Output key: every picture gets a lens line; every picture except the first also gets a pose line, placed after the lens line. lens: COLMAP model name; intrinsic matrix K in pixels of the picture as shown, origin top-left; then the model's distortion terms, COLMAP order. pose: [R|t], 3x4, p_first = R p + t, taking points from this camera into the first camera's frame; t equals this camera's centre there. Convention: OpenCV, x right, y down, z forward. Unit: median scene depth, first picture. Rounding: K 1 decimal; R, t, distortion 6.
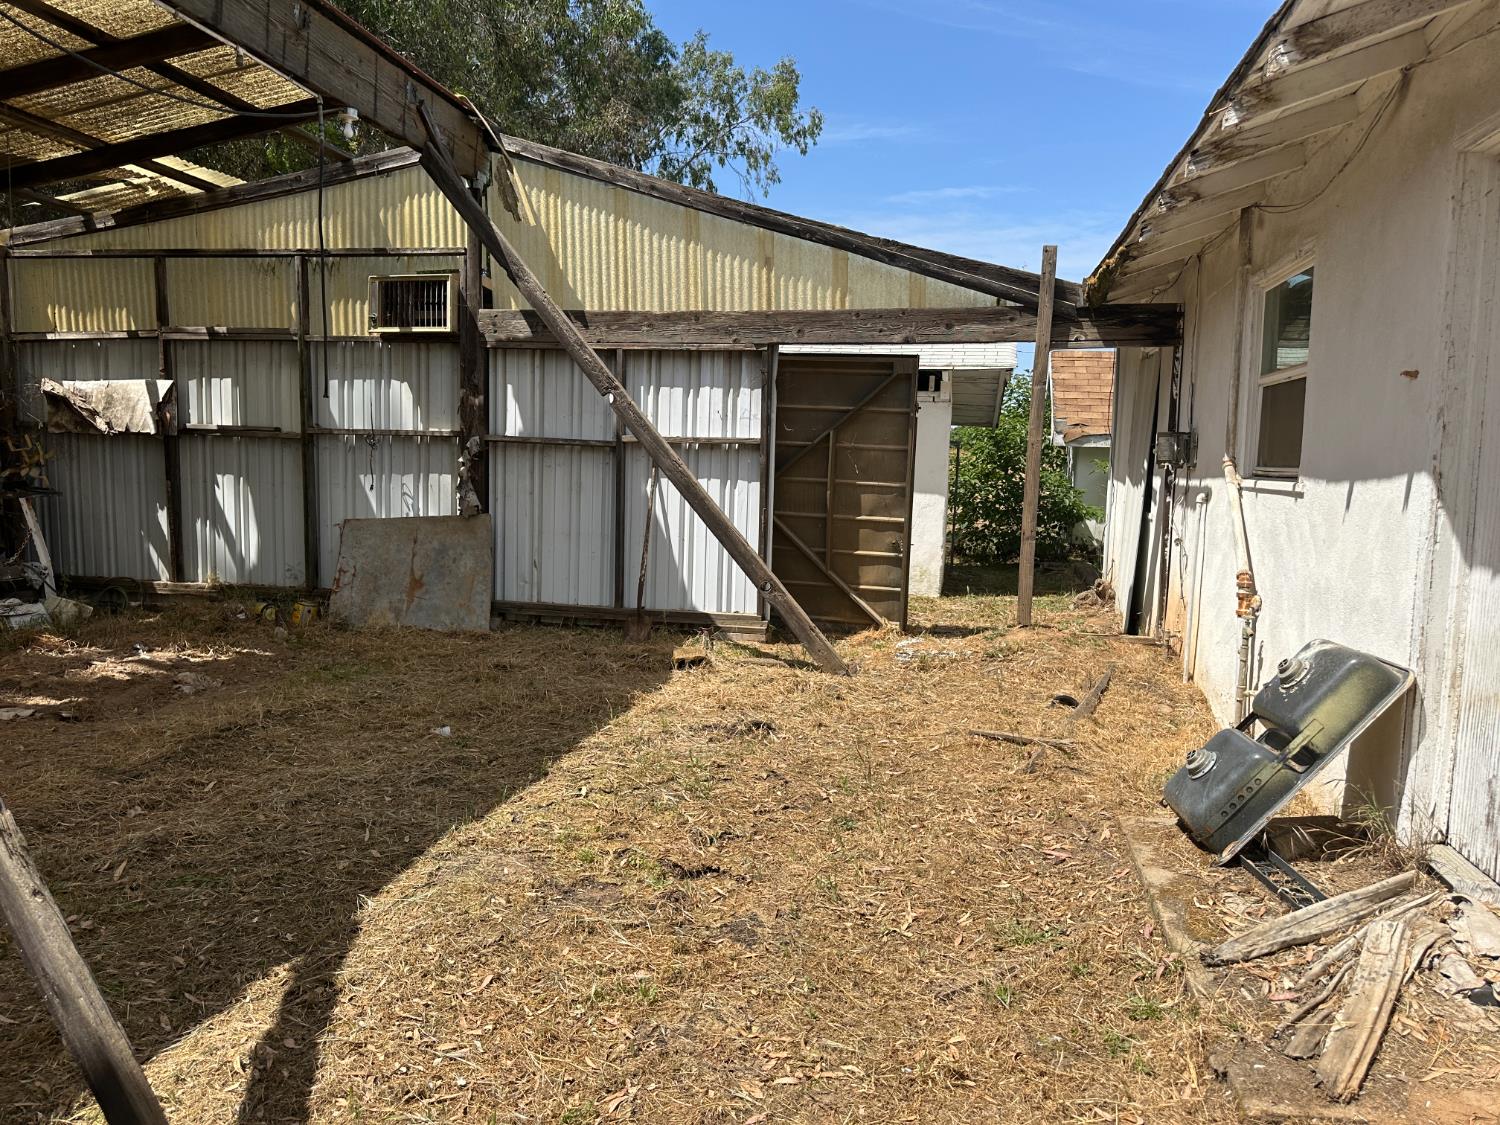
lens RADIAL K [[1053.2, 0, 735.6], [0, 1053.2, 568.6], [0, 0, 1]] dist [0.056692, -0.067535]
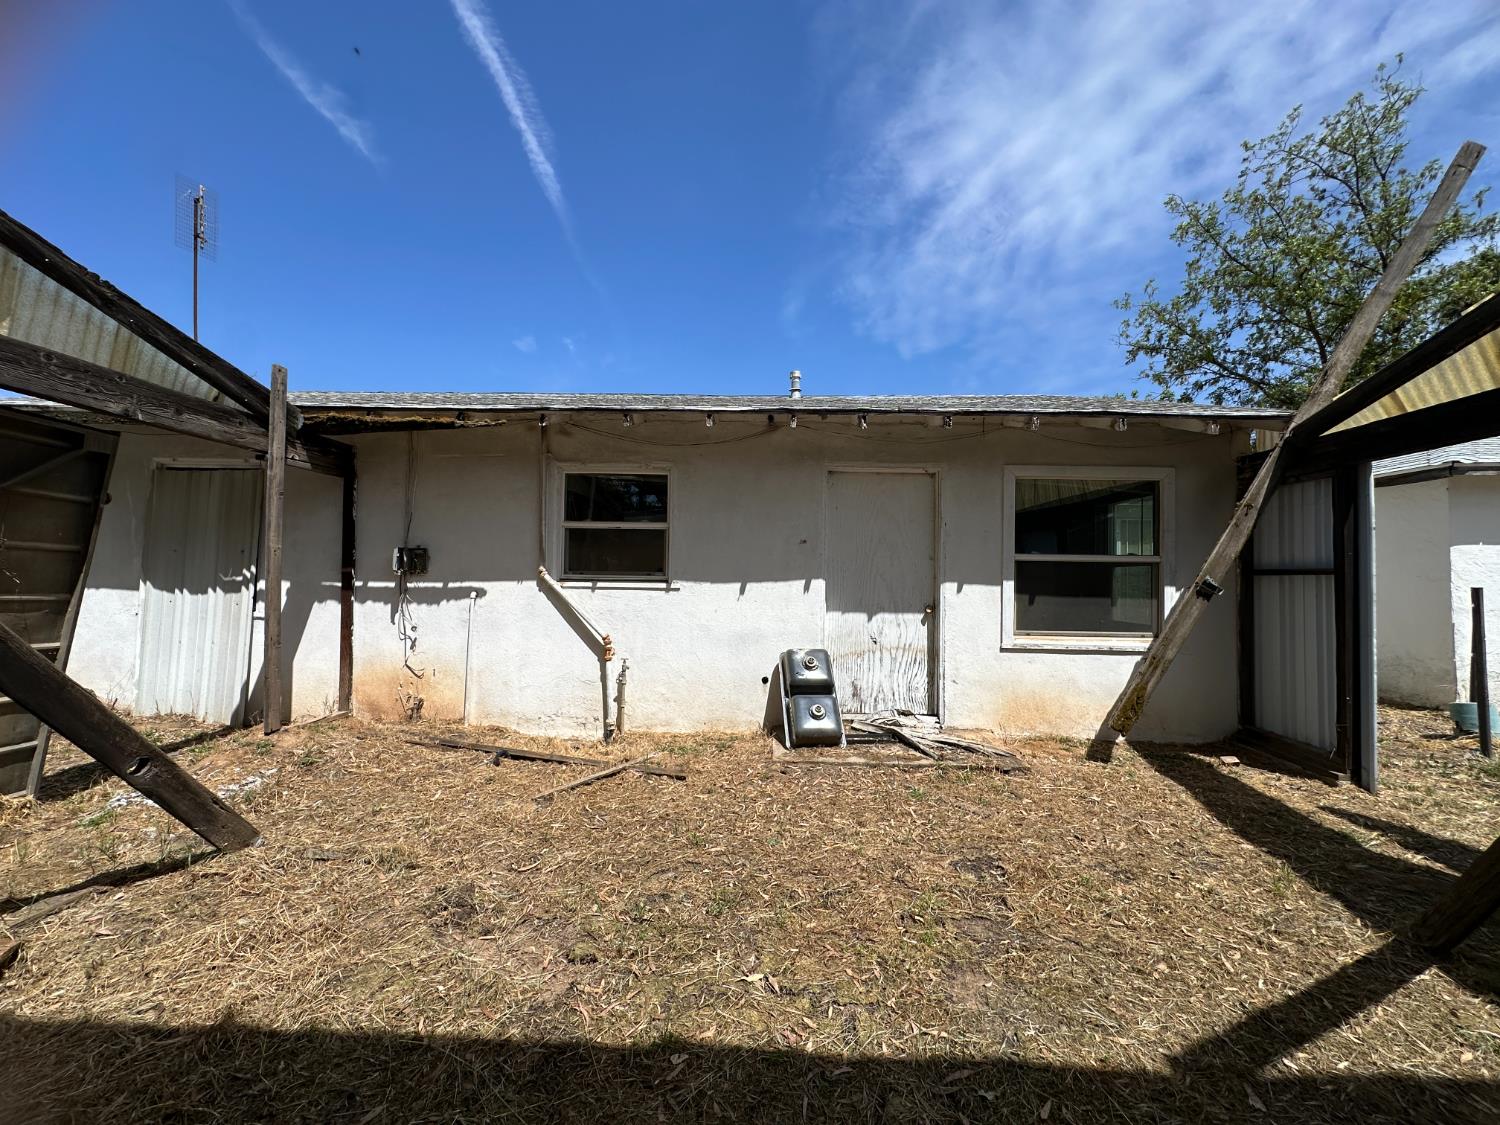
lens RADIAL K [[598.3, 0, 755.5], [0, 598.3, 561.0], [0, 0, 1]] dist [0.002570, 0.000034]
pose [[-0.198357, 0.011666, 0.980060, -0.384932], [0.084165, 0.996438, 0.005173, -0.072687], [-0.976510, 0.083513, -0.198632, 0.669313]]
